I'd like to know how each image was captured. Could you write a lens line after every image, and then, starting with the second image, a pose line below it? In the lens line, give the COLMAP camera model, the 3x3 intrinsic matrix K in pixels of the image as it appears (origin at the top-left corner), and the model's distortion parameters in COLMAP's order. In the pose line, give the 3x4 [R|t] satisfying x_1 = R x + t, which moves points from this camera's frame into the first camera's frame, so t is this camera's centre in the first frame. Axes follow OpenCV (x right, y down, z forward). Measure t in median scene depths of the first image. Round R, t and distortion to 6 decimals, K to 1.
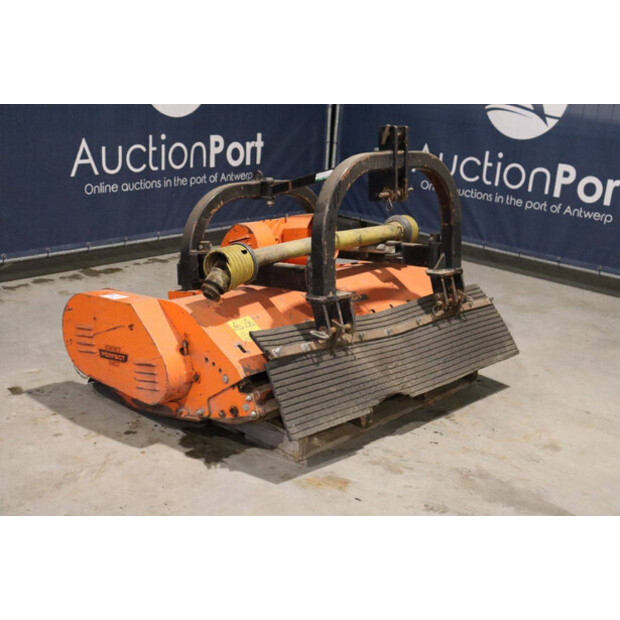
lens RADIAL K [[873.7, 0, 310.0], [0, 873.7, 310.0], [0, 0, 1]] dist [0.038642, 0.086323]
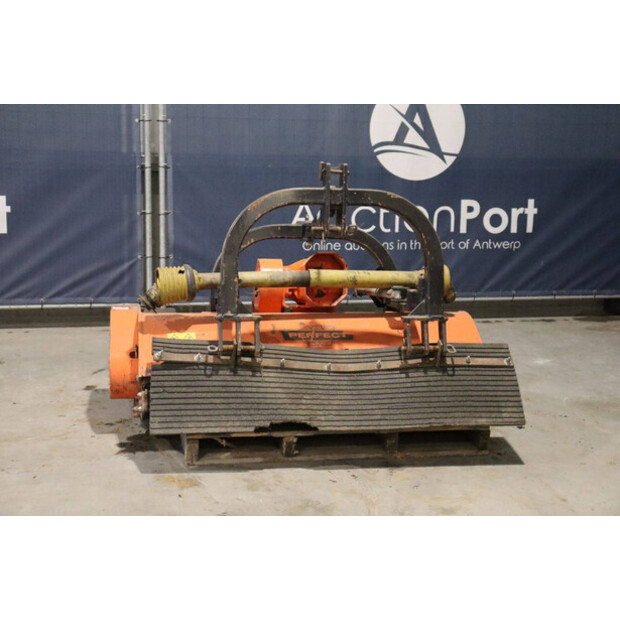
lens RADIAL K [[1037.7, 0, 310.0], [0, 1037.7, 310.0], [0, 0, 1]] dist [0.145367, -0.009521]
pose [[0.785724, 0.066386, -0.615005, 0.738066], [-0.146053, 0.986024, -0.080160, 0.054744], [0.601088, 0.152807, 0.784438, 0.043001]]
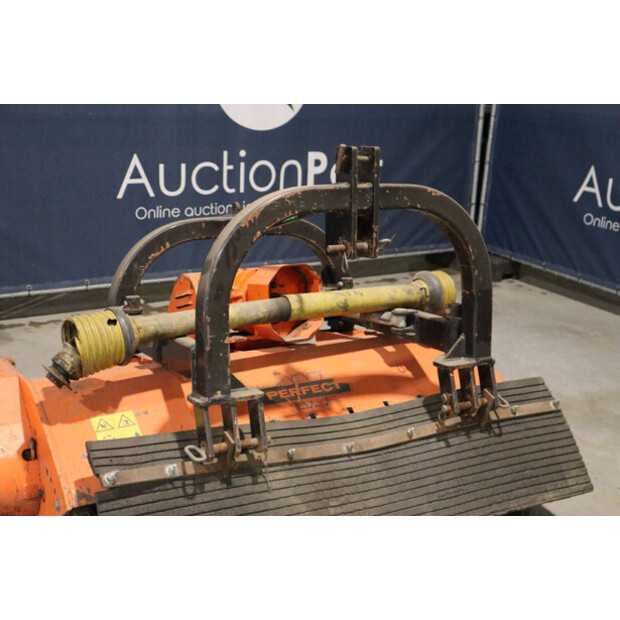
lens RADIAL K [[897.0, 0, 310.0], [0, 897.0, 310.0], [0, 0, 1]] dist [0.017400, 0.441951]
pose [[0.952839, 0.067197, -0.295944, 0.240256], [-0.072675, 0.997327, -0.007535, -0.068485], [0.294647, 0.028687, 0.955176, 0.297918]]
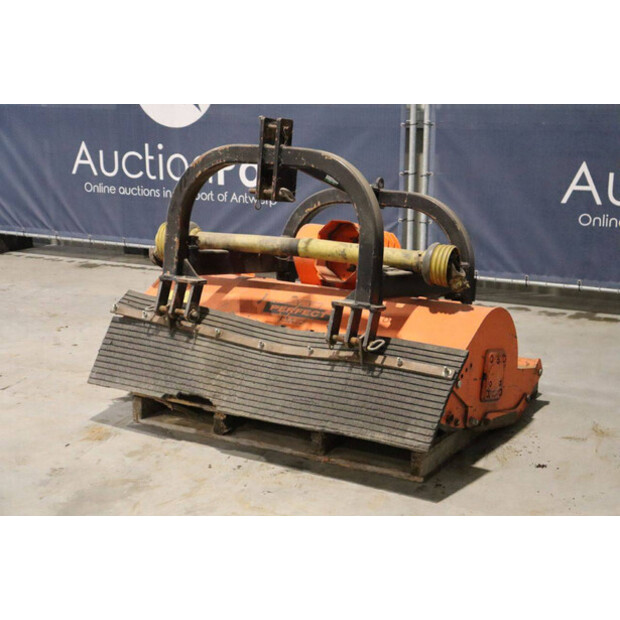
lens RADIAL K [[1080.6, 0, 310.0], [0, 1080.6, 310.0], [0, 0, 1]] dist [0.171445, -0.067623]
pose [[0.178304, 0.151705, -0.972210, 1.087992], [-0.263283, 0.959373, 0.101416, -0.125526], [0.948098, 0.237884, 0.211001, 0.742808]]
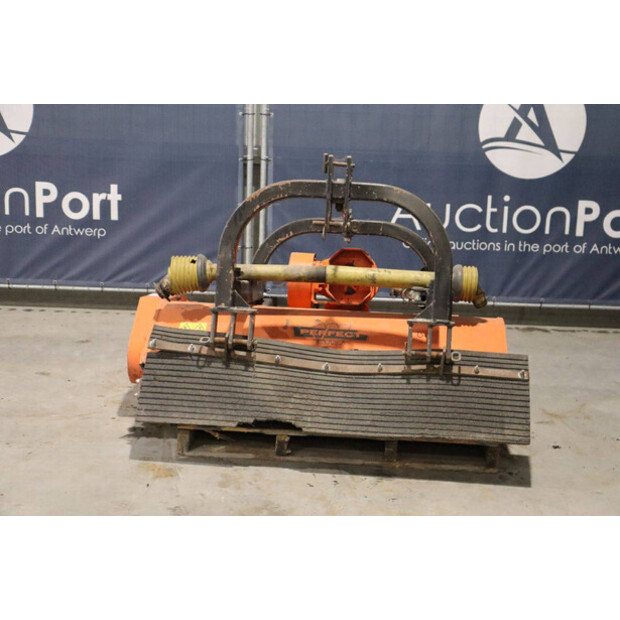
lens RADIAL K [[1001.4, 0, 310.0], [0, 1001.4, 310.0], [0, 0, 1]] dist [0.114659, 0.119181]
pose [[0.608578, 0.109747, -0.785868, 0.868878], [-0.215204, 0.976098, -0.030342, 0.001352], [0.763754, 0.187587, 0.617650, 0.270379]]
